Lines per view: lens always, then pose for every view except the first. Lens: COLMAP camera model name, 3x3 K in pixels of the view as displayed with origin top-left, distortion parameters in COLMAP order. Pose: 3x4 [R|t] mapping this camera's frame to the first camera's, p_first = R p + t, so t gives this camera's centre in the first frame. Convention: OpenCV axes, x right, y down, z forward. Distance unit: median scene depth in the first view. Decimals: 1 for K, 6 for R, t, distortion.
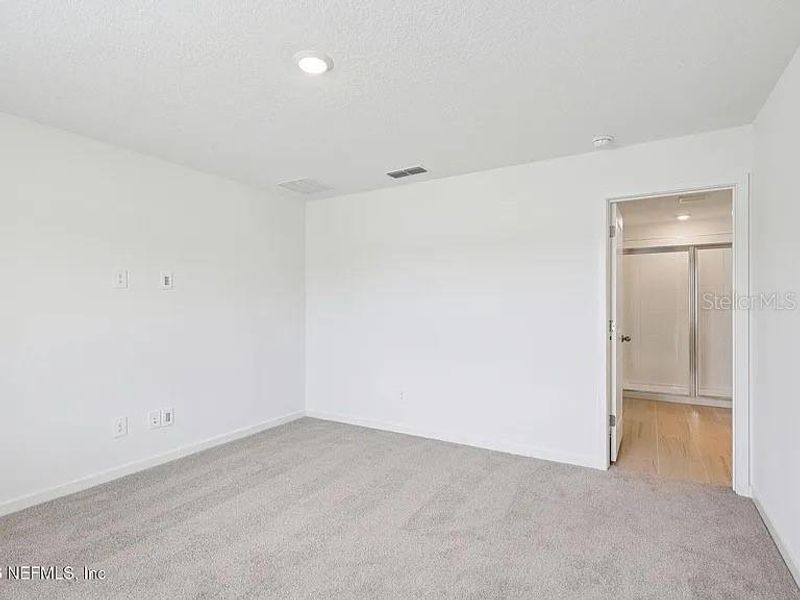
lens RADIAL K [[410.1, 0, 400.0], [0, 410.1, 300.0], [0, 0, 1]] dist [0.001145, 0.000173]
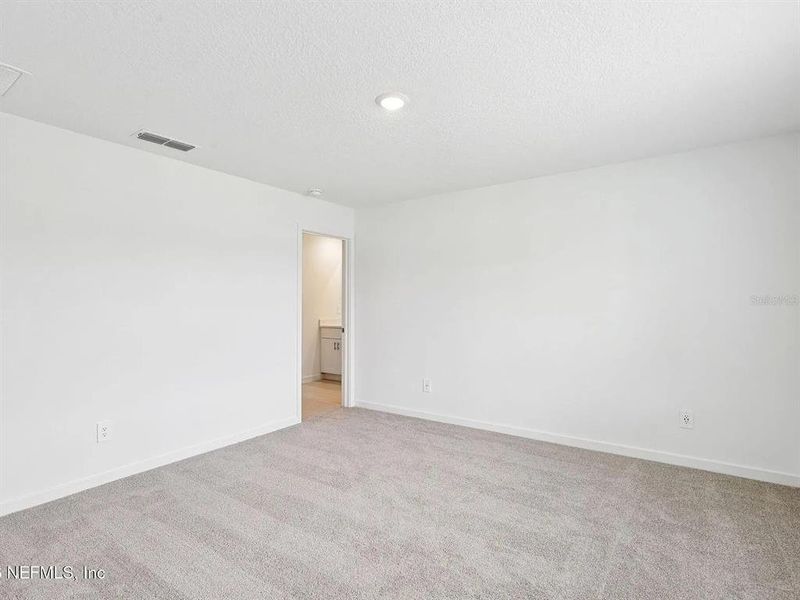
lens RADIAL K [[410.1, 0, 400.0], [0, 410.1, 300.0], [0, 0, 1]] dist [0.001145, 0.000173]
pose [[0.076744, 0.010270, 0.996998, -0.883571], [-0.008093, 0.999920, -0.009677, 0.005927], [-0.997018, -0.007326, 0.076821, 0.558680]]
